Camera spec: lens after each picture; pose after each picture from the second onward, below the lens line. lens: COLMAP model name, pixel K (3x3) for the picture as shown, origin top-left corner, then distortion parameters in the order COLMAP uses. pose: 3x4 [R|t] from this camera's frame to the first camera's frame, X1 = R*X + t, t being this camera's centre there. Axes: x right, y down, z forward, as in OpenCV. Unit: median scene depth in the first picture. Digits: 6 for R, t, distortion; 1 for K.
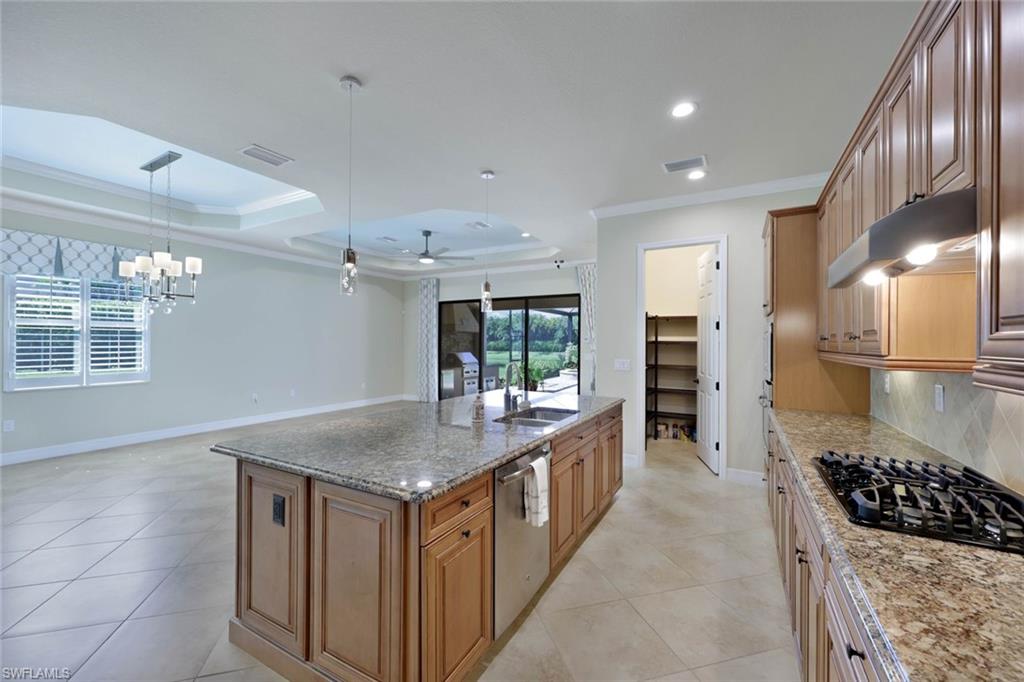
lens RADIAL K [[407.6, 0, 512.0], [0, 407.6, 341.0], [0, 0, 1]] dist [-0.000746, 0.000028]
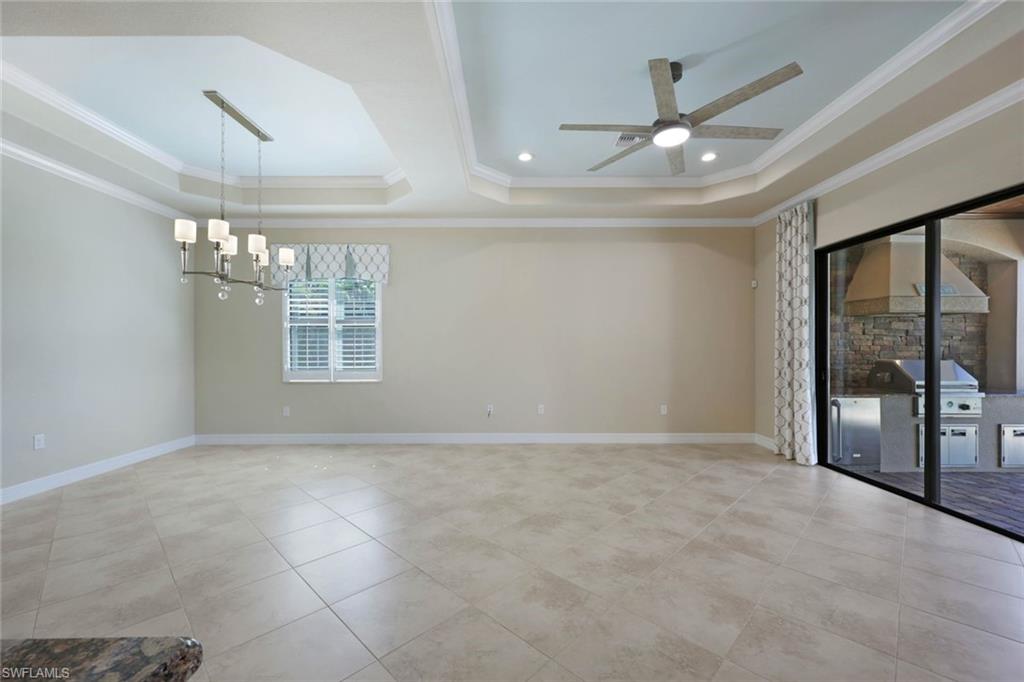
lens RADIAL K [[407.6, 0, 512.0], [0, 407.6, 341.0], [0, 0, 1]] dist [-0.000746, 0.000028]
pose [[0.489296, -0.008228, -0.872079, 0.075860], [0.008239, 0.999954, -0.004812, 0.010693], [0.872079, -0.004831, 0.489341, 0.667212]]
